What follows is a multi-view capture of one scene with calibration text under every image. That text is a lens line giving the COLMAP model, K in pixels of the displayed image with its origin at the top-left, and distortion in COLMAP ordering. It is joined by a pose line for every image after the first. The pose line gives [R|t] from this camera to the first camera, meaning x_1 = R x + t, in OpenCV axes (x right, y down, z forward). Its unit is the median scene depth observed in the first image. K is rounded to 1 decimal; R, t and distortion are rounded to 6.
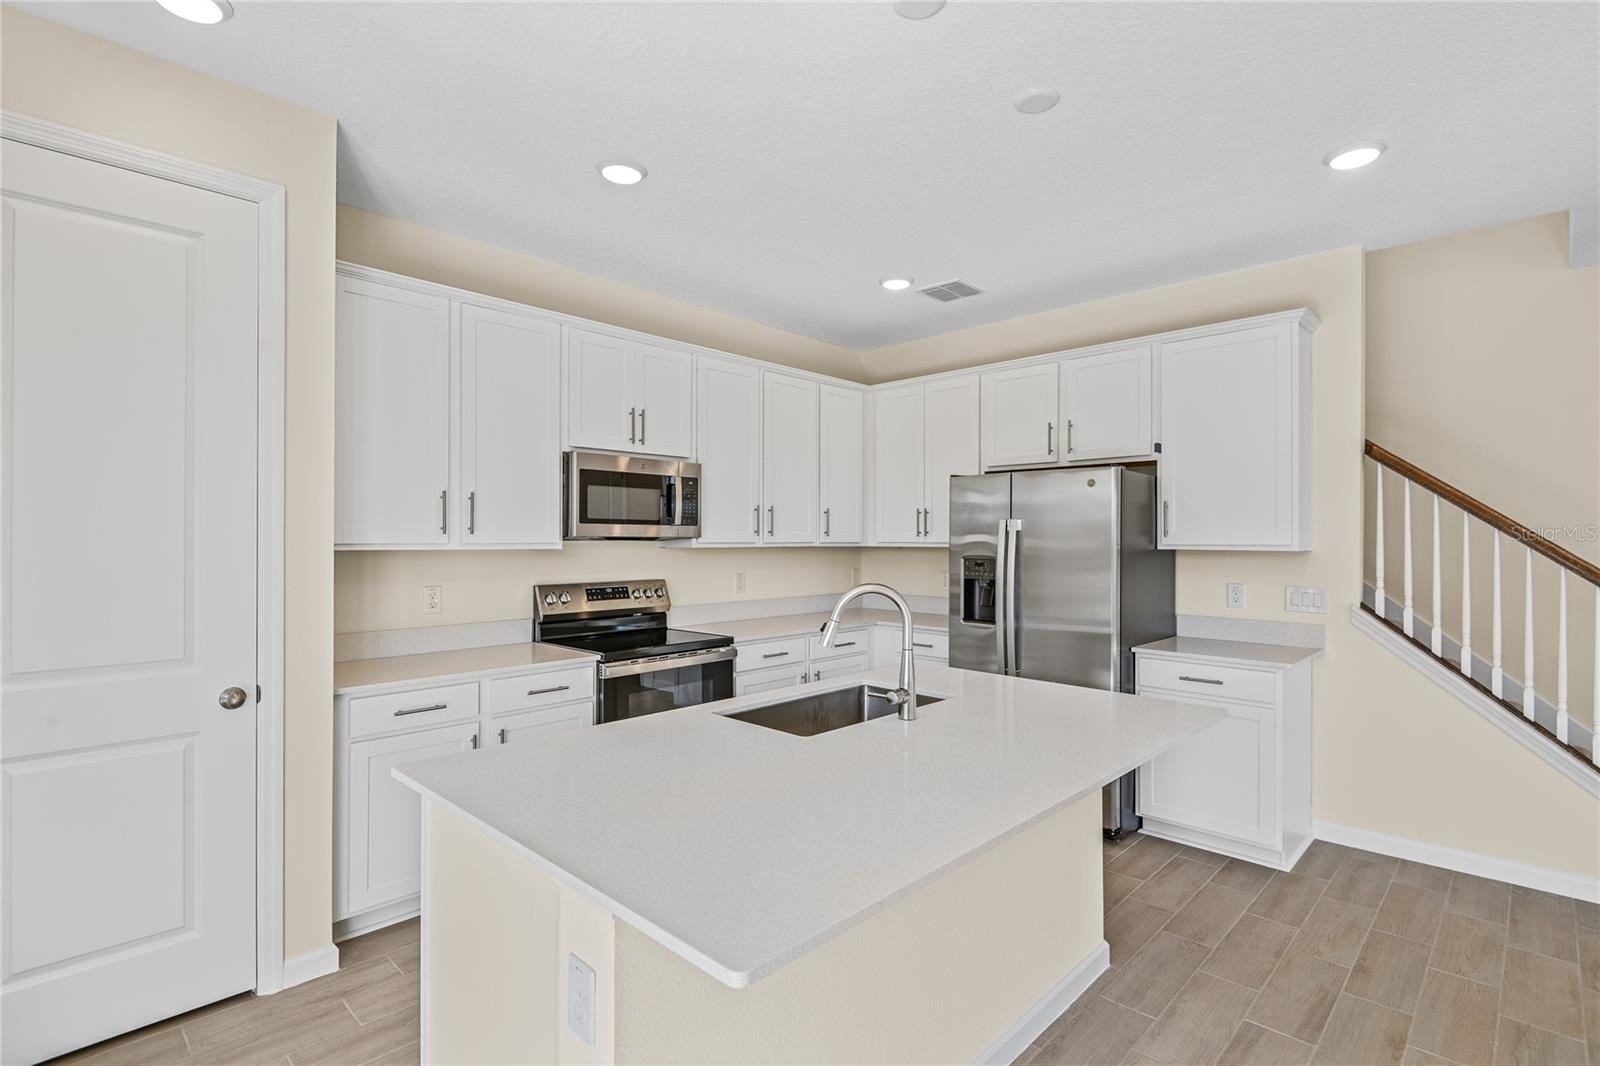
lens RADIAL K [[760.6, 0, 803.4], [0, 760.6, 538.3], [0, 0, 1]] dist [0.003876, -0.002228]
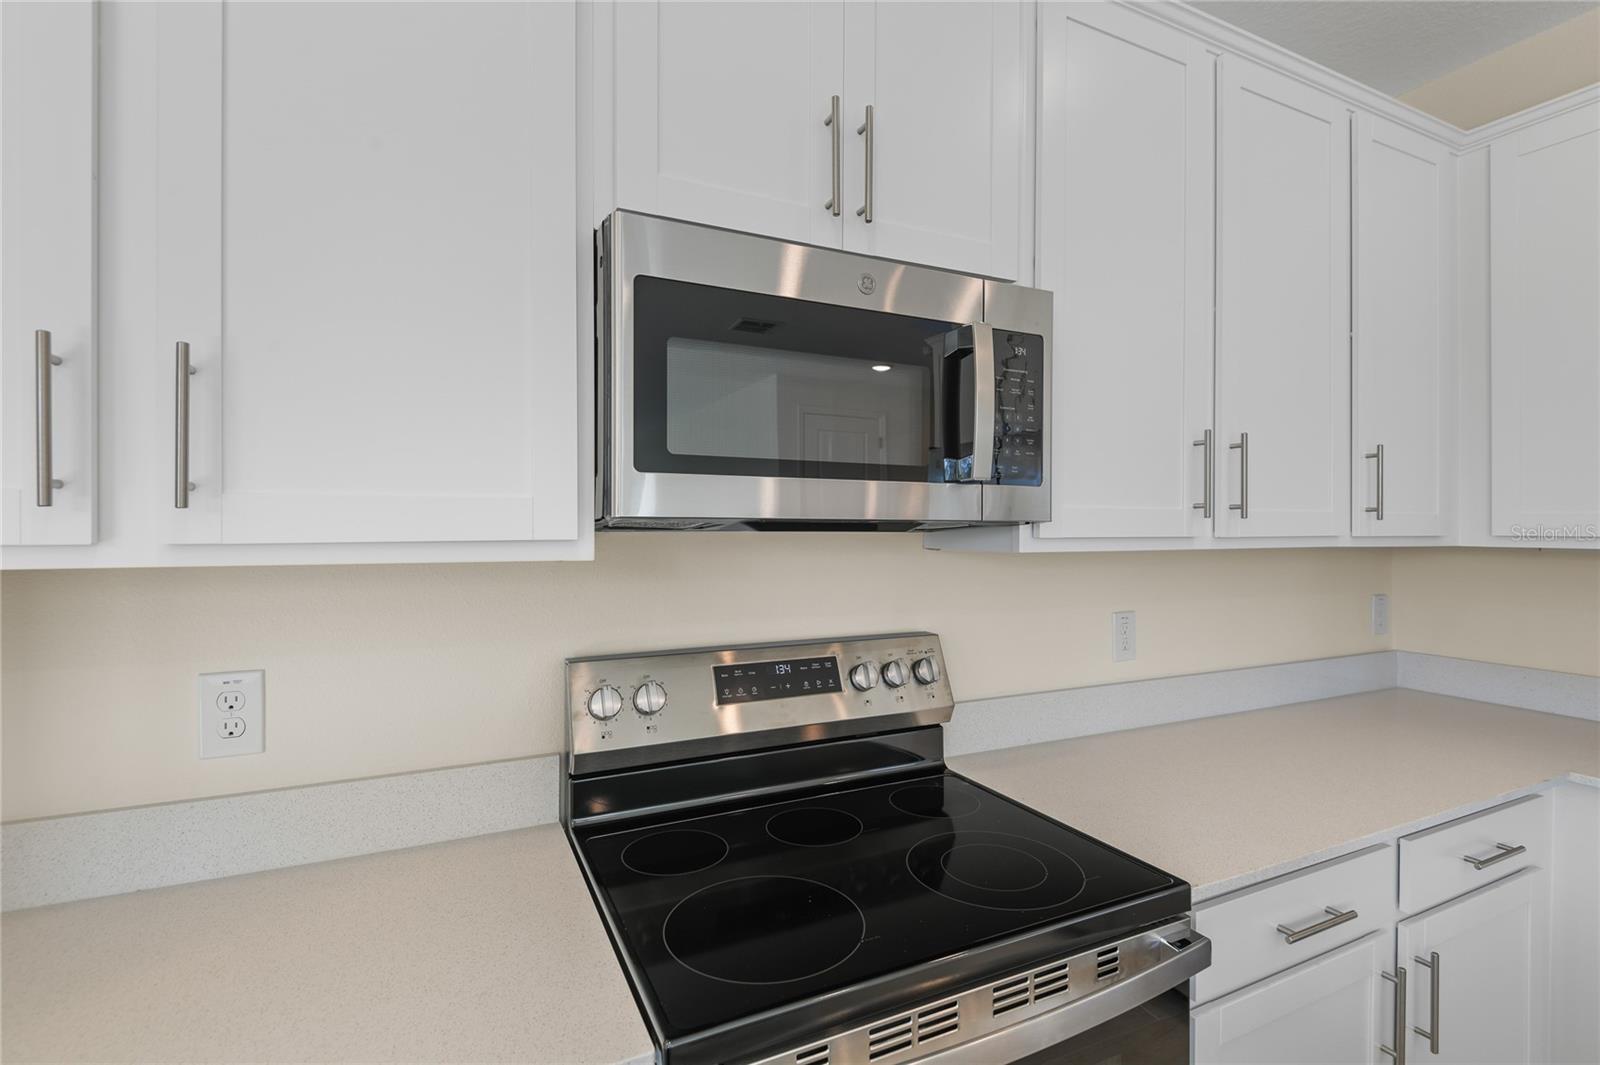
lens RADIAL K [[760.6, 0, 813.1], [0, 760.6, 528.2], [0, 0, 1]] dist [0.003876, -0.002228]
pose [[0.939951, 0.002984, -0.341296, -0.121635], [-0.001204, 0.999985, 0.005428, -0.000512], [0.341307, -0.004691, 0.939940, 0.679836]]
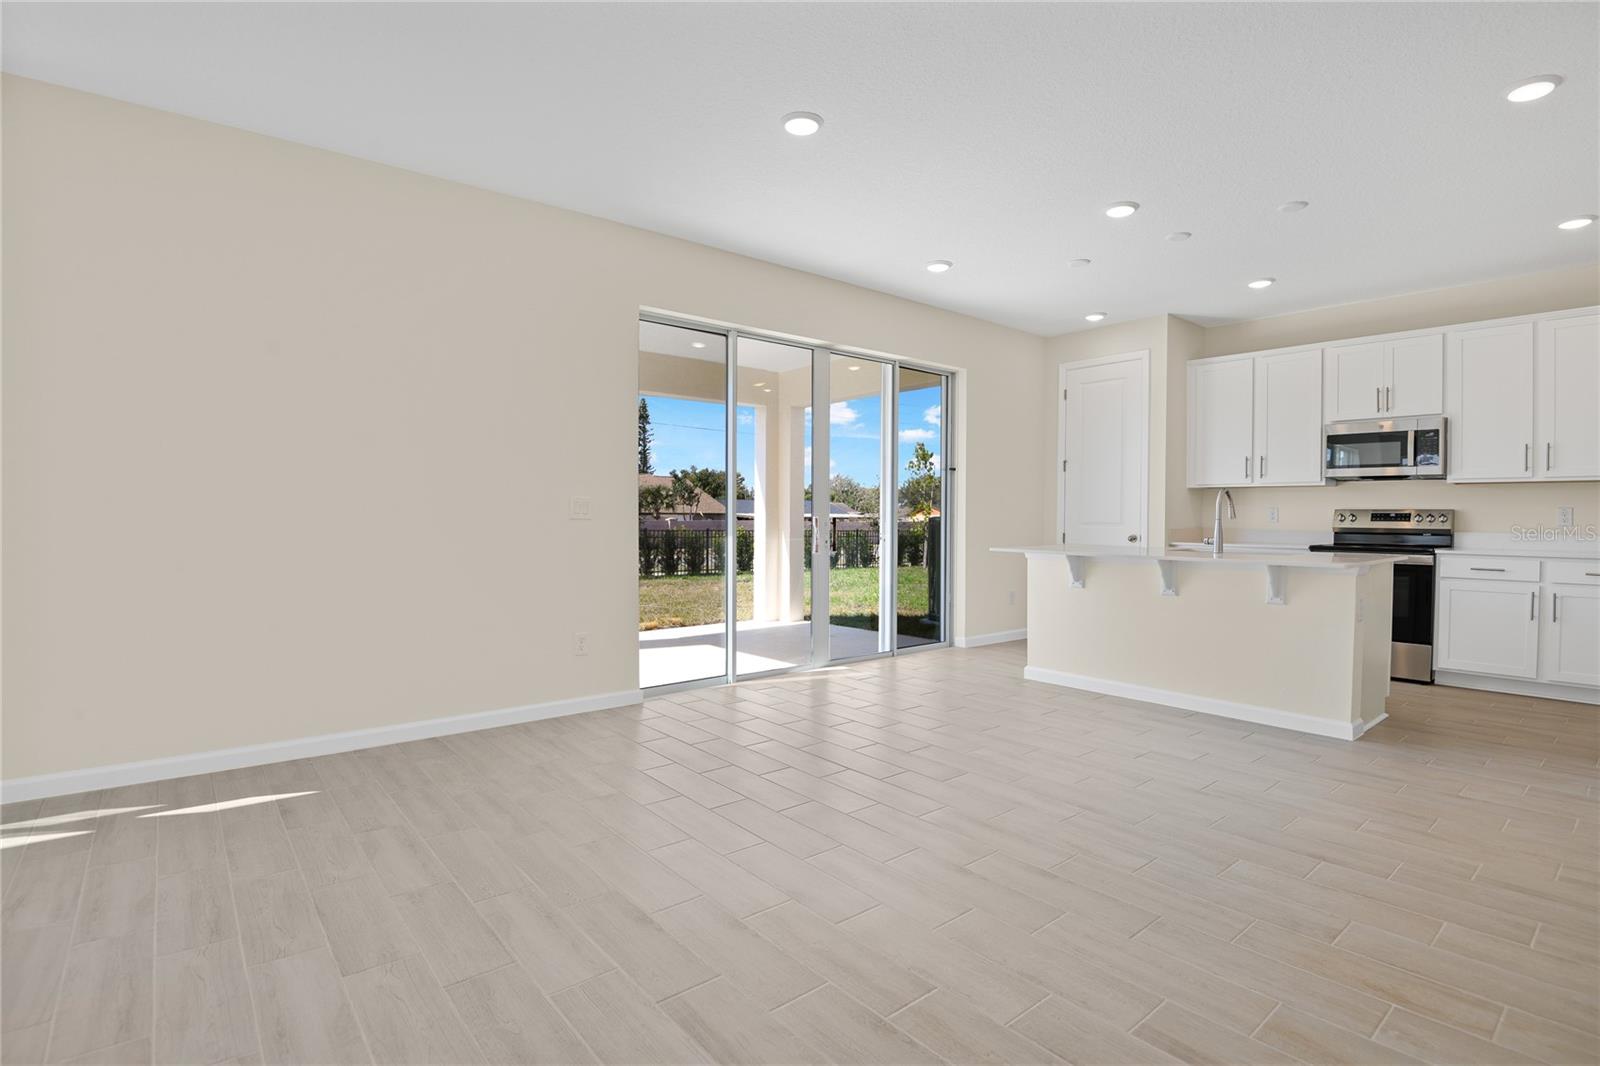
lens RADIAL K [[803.1, 0, 804.3], [0, 803.1, 528.5], [0, 0, 1]] dist [-0.017456, 0.000174]
pose [[-0.101132, 0.010140, -0.994821, 1.359575], [-0.010545, 0.999881, 0.011264, 0.089937], [0.994817, 0.011630, -0.101013, 0.056158]]
